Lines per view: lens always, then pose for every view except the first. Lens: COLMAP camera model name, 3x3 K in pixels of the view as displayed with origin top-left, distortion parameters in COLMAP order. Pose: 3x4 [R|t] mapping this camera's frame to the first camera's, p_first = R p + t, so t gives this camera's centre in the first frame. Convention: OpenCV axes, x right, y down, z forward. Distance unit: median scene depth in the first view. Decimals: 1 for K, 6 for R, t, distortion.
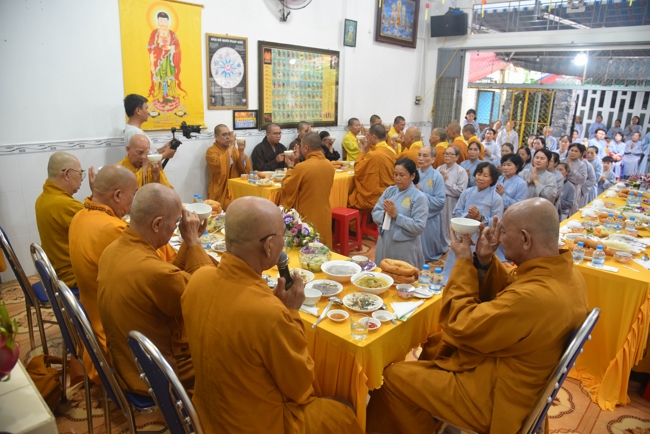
lens RADIAL K [[448.1, 0, 321.1], [0, 448.1, 223.8], [0, 0, 1]] dist [-0.109911, 0.066999]
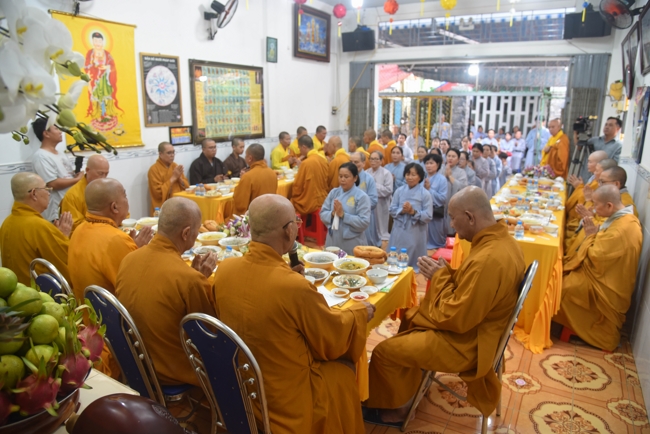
lens RADIAL K [[448.1, 0, 321.1], [0, 448.1, 223.8], [0, 0, 1]] dist [-0.109911, 0.066999]
pose [[0.976092, -0.081737, 0.201402, -0.072996], [0.087116, 0.996036, -0.017979, 0.013728], [-0.199134, 0.035095, 0.979344, -0.052368]]
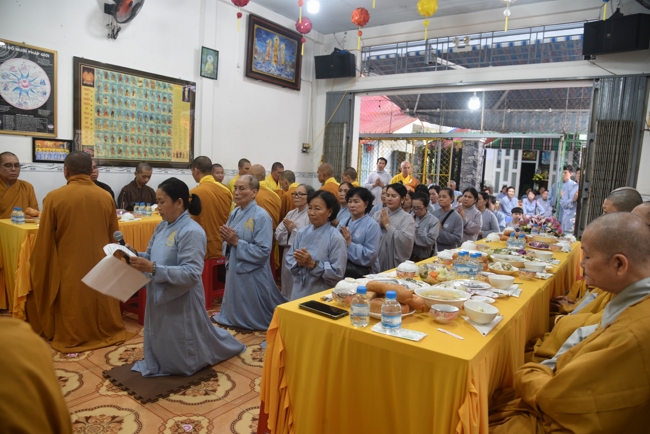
lens RADIAL K [[448.1, 0, 321.1], [0, 448.1, 223.8], [0, 0, 1]] dist [-0.109911, 0.066999]
pose [[0.993207, 0.007178, 0.116136, 0.208533], [0.011471, 0.987192, -0.159123, 0.022992], [-0.115791, 0.159374, 0.980404, 0.192809]]
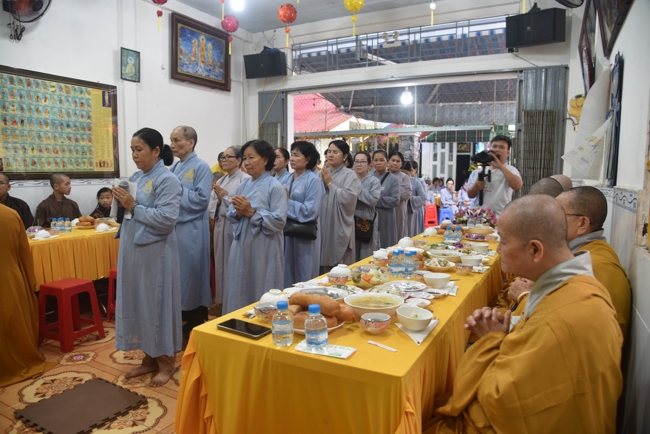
lens RADIAL K [[448.1, 0, 321.1], [0, 448.1, 223.8], [0, 0, 1]] dist [-0.109911, 0.066999]
pose [[0.970359, -0.053651, 0.235639, 0.227864], [0.091647, 0.983908, -0.153384, 0.016177], [-0.223617, 0.170433, 0.959660, 0.213657]]
